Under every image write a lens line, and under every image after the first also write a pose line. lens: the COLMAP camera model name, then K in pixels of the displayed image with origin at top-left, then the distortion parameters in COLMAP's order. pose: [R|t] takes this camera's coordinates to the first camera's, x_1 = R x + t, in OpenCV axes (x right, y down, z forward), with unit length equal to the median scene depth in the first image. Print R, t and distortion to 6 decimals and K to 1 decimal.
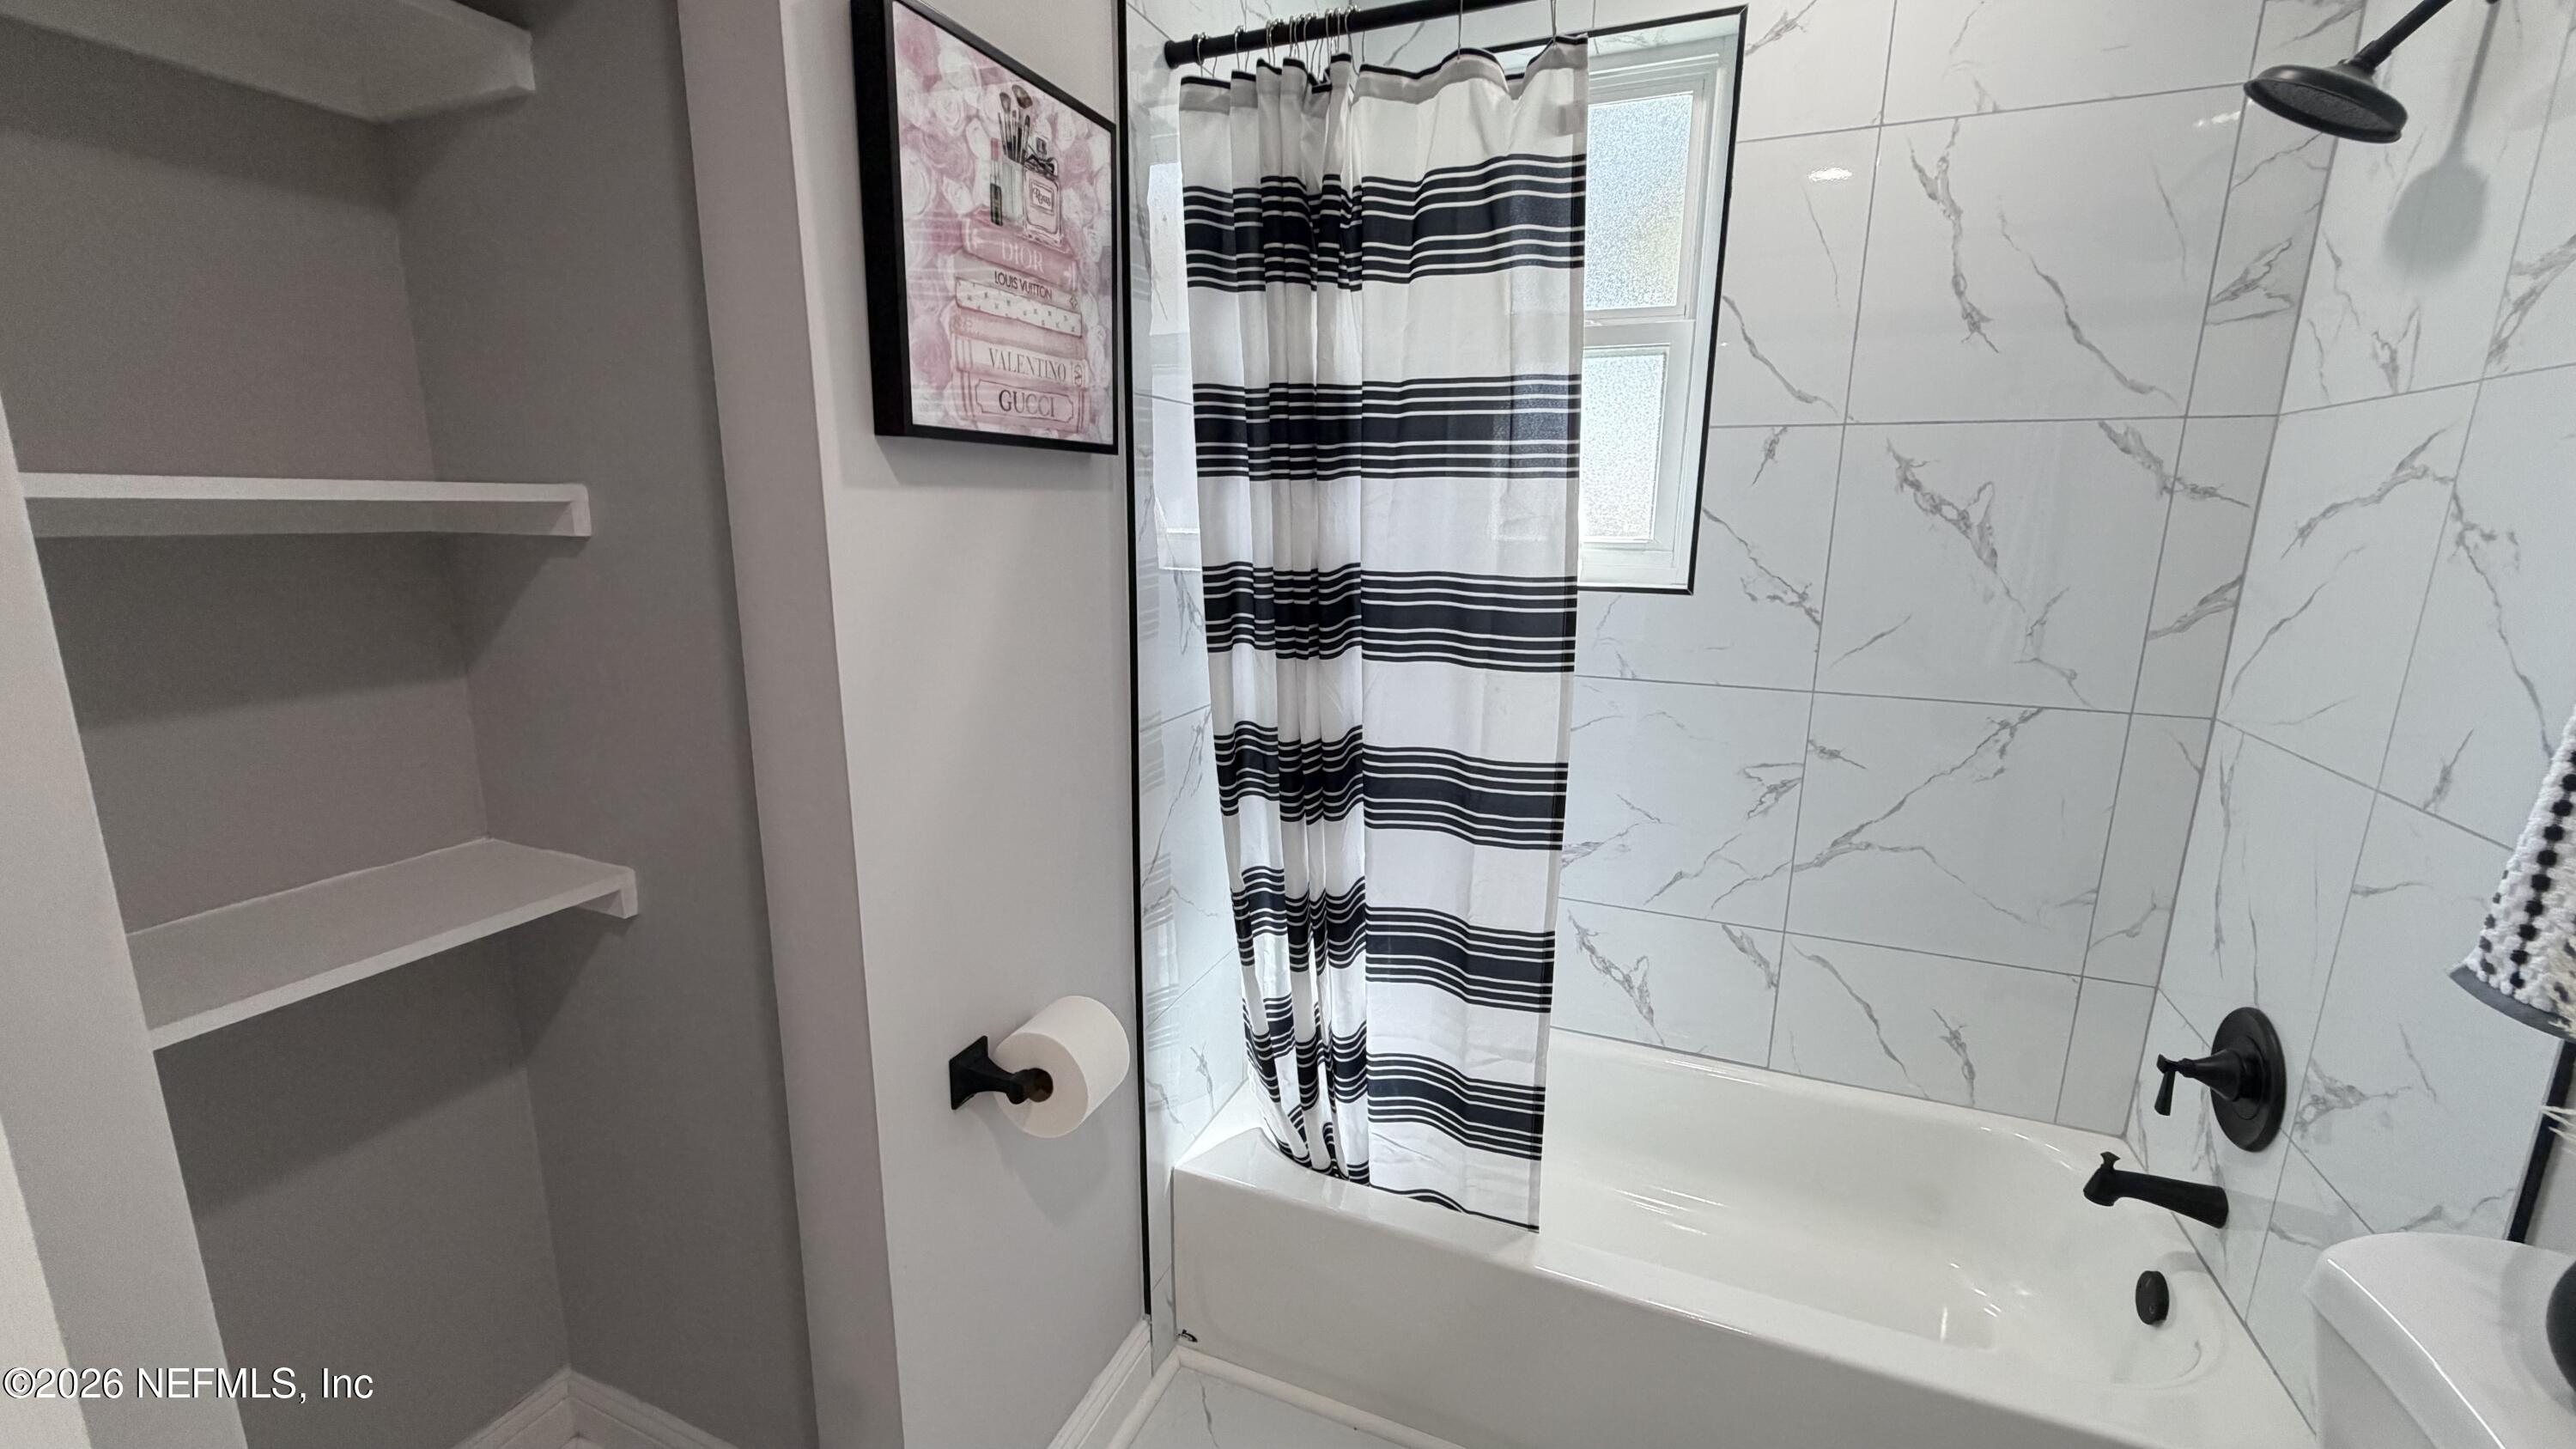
lens RADIAL K [[1025.3, 0, 1285.1], [0, 1025.3, 726.6], [0, 0, 1]] dist [0.002980, 0.000281]
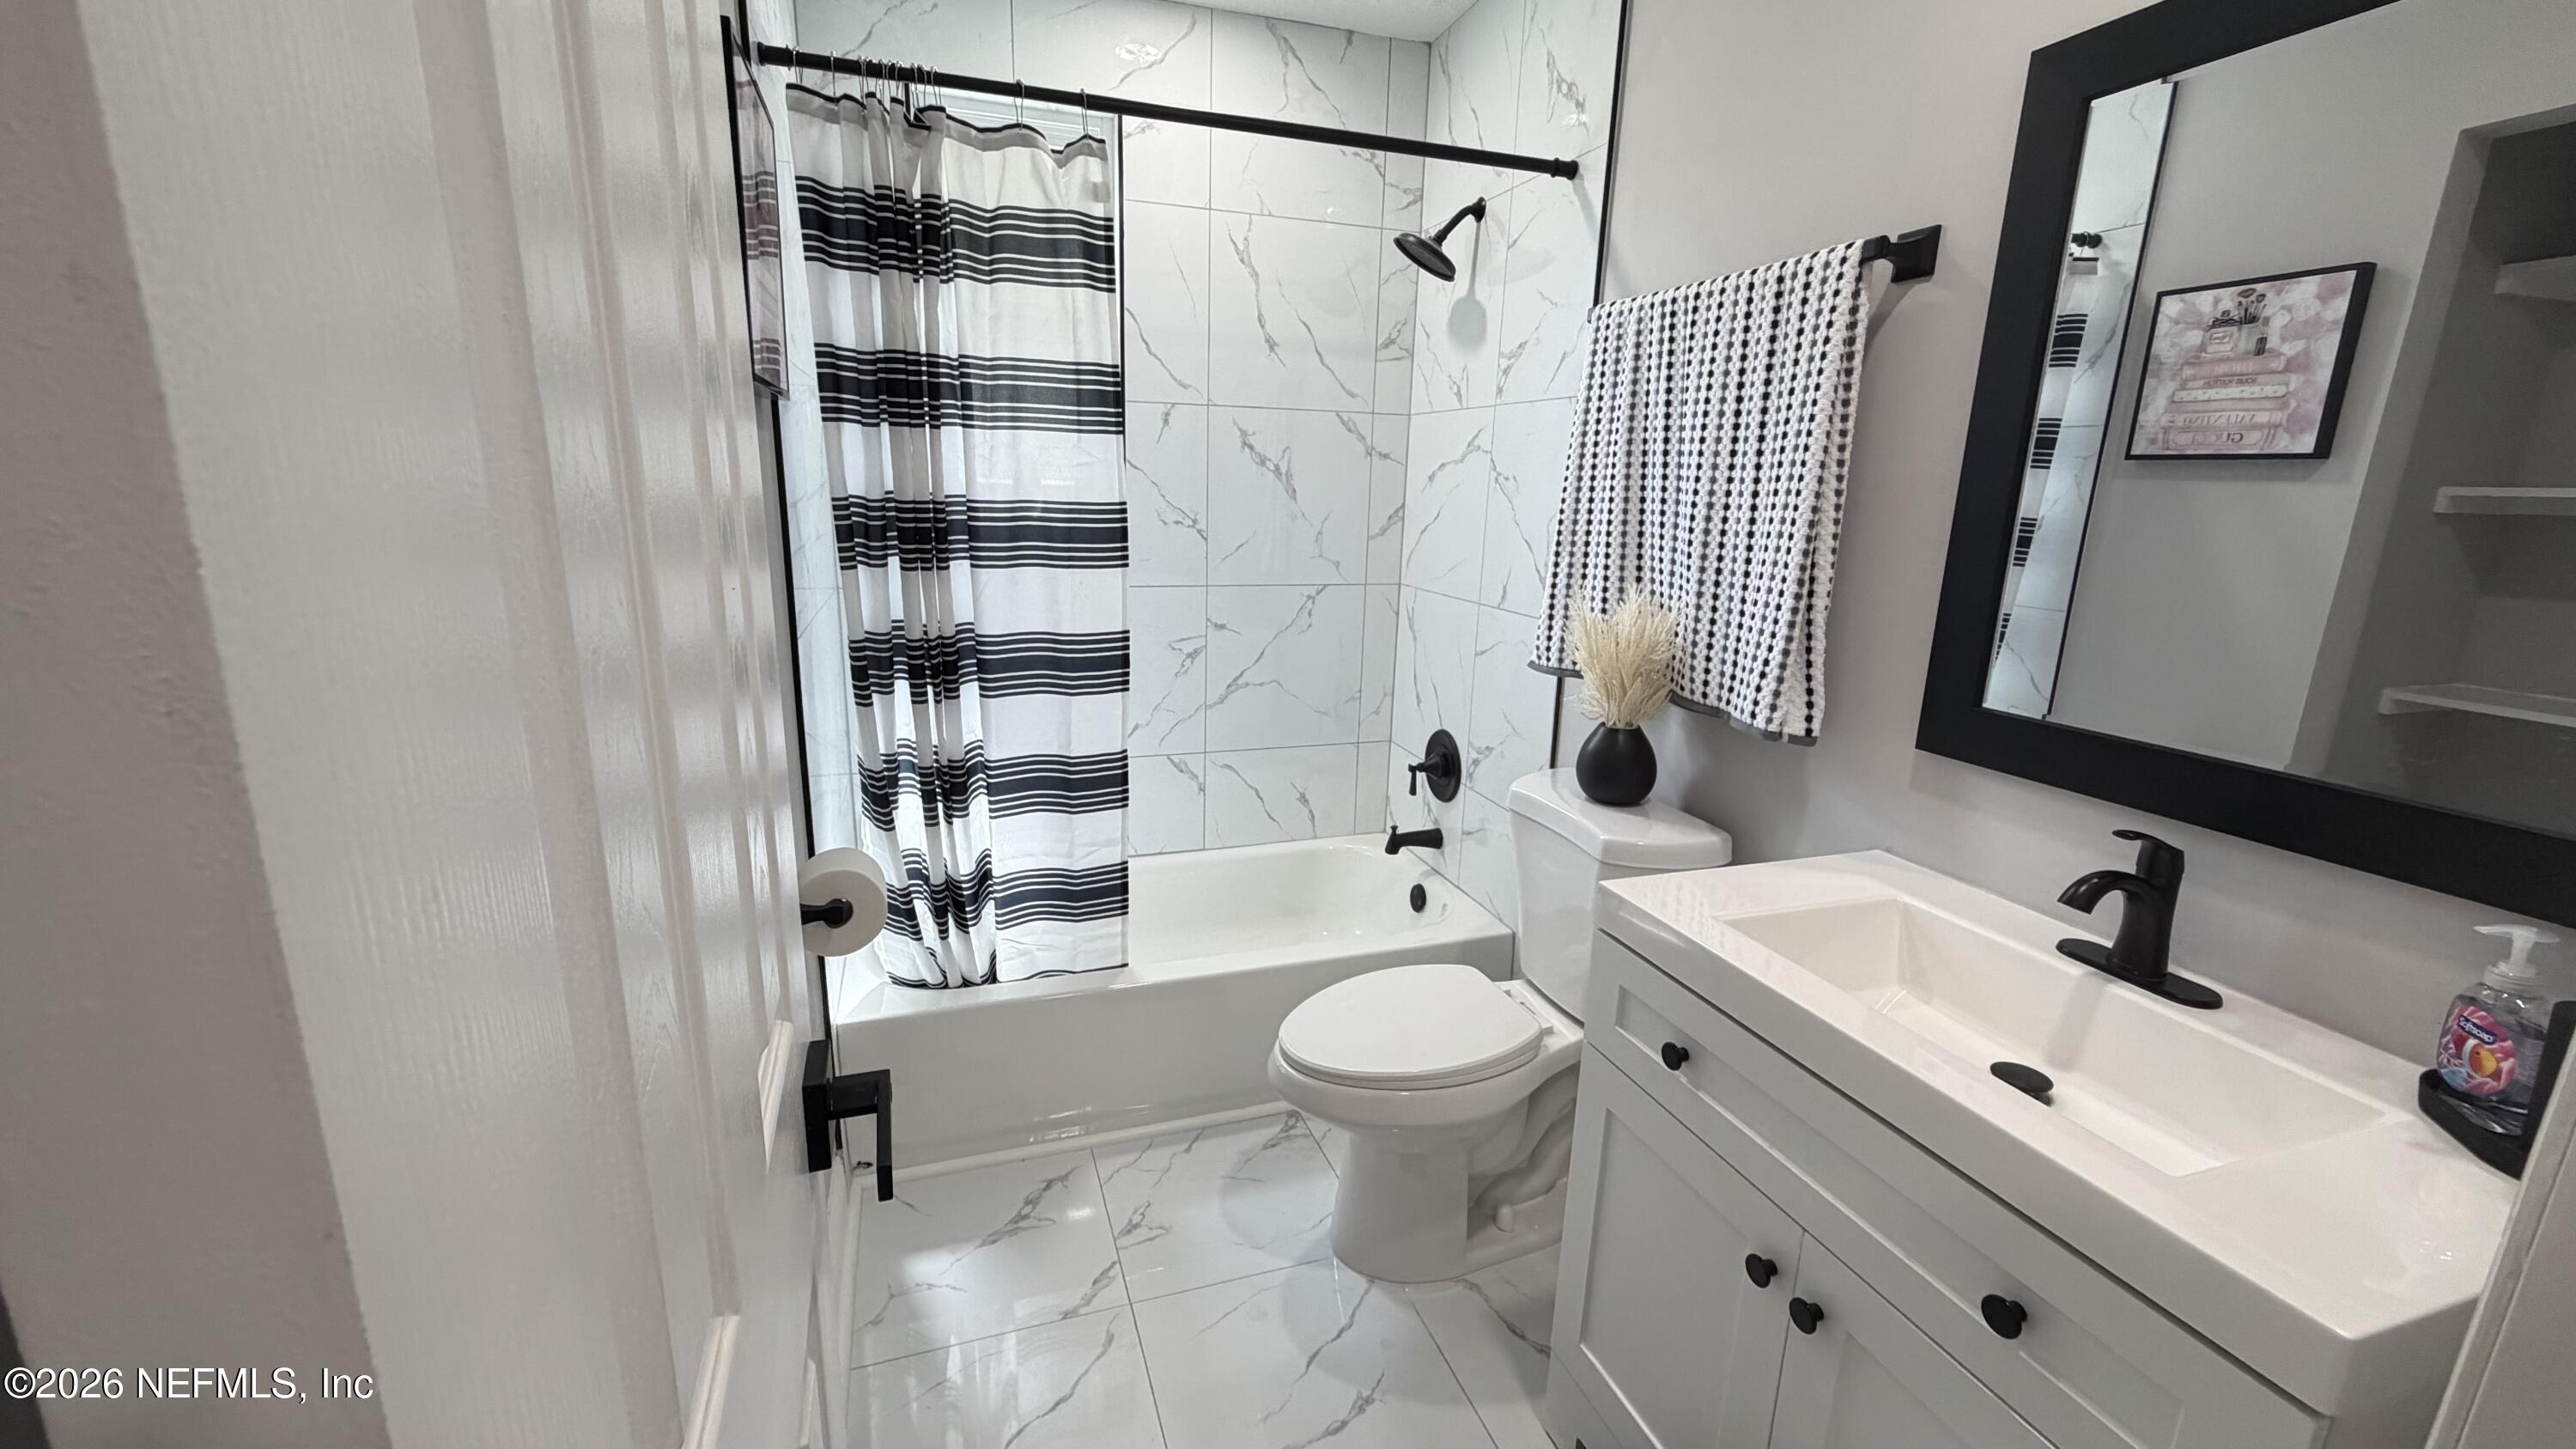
lens RADIAL K [[1021.0, 0, 1279.4], [0, 1021.0, 726.5], [0, 0, 1]] dist [0.000032, -0.000157]
pose [[0.748138, -0.147212, 0.647007, -0.491837], [0.121265, 0.988991, 0.084804, 0.068603], [-0.652368, 0.015015, 0.757754, -0.233570]]
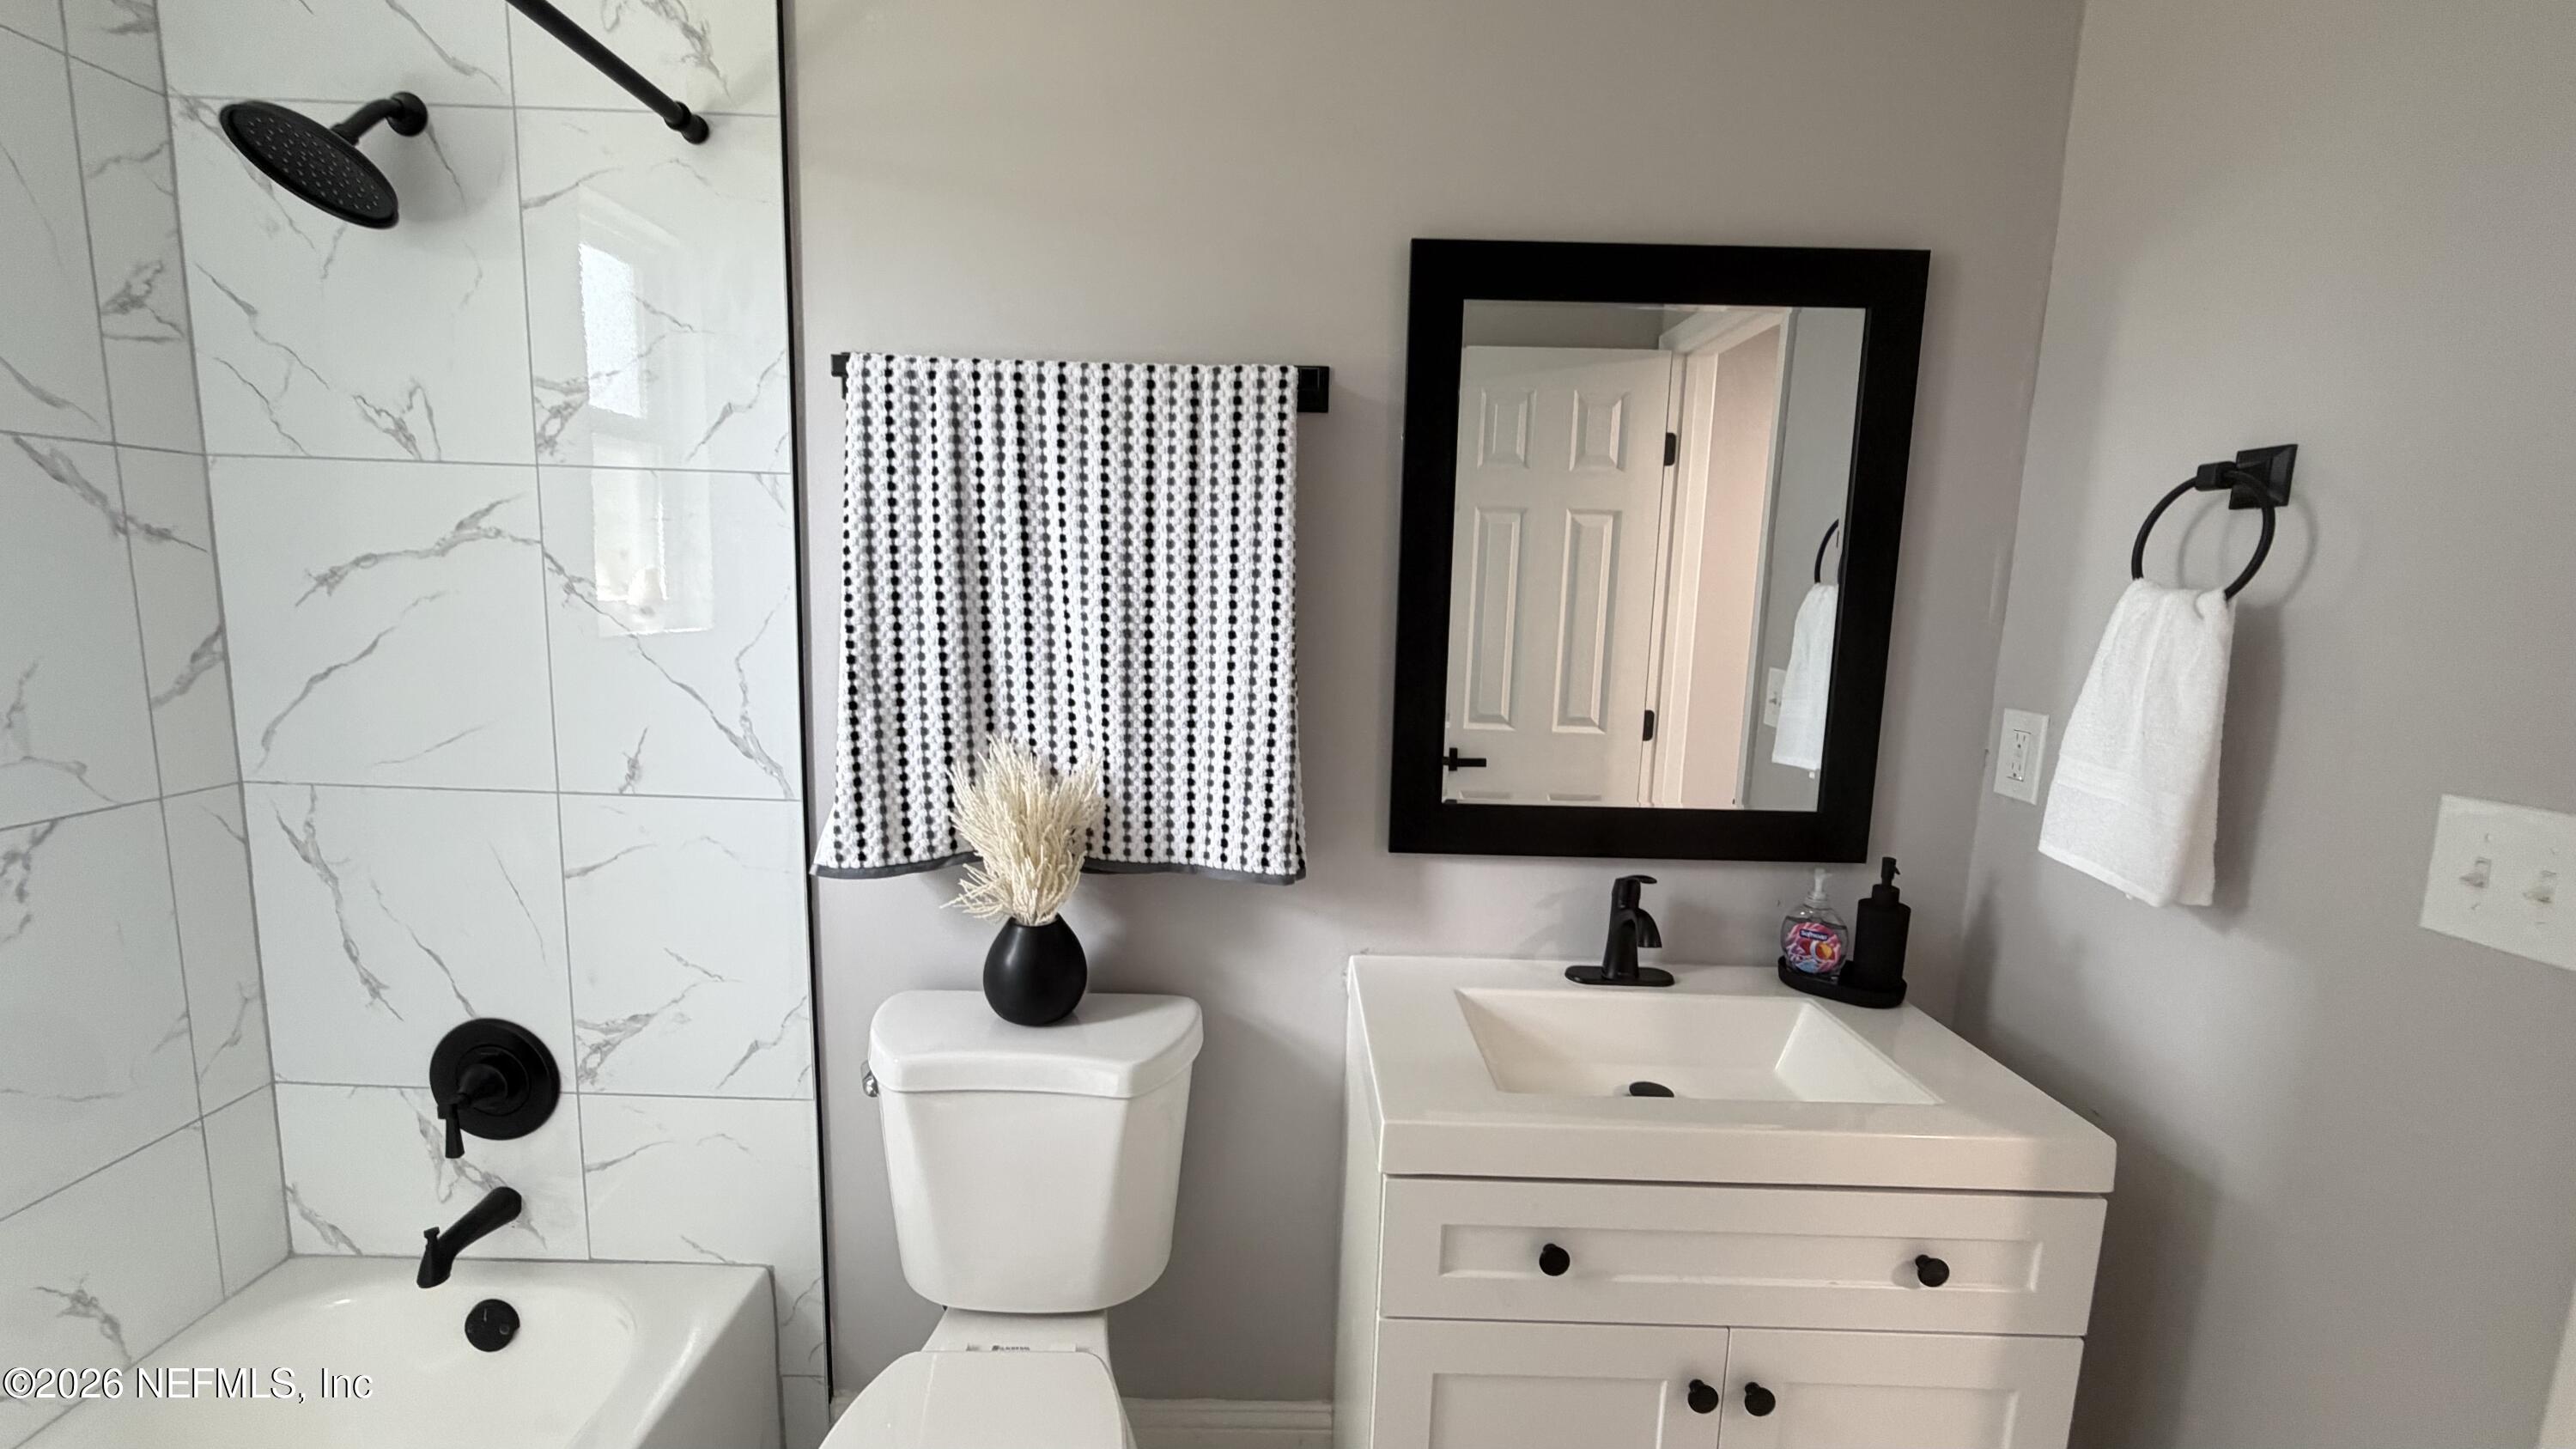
lens RADIAL K [[1021.0, 0, 1279.4], [0, 1021.0, 726.5], [0, 0, 1]] dist [0.000032, -0.000157]
pose [[-0.390451, -0.156515, 0.907222, -0.299150], [0.159195, 0.959119, 0.233982, -0.132292], [-0.906755, 0.235784, -0.349572, 0.517290]]
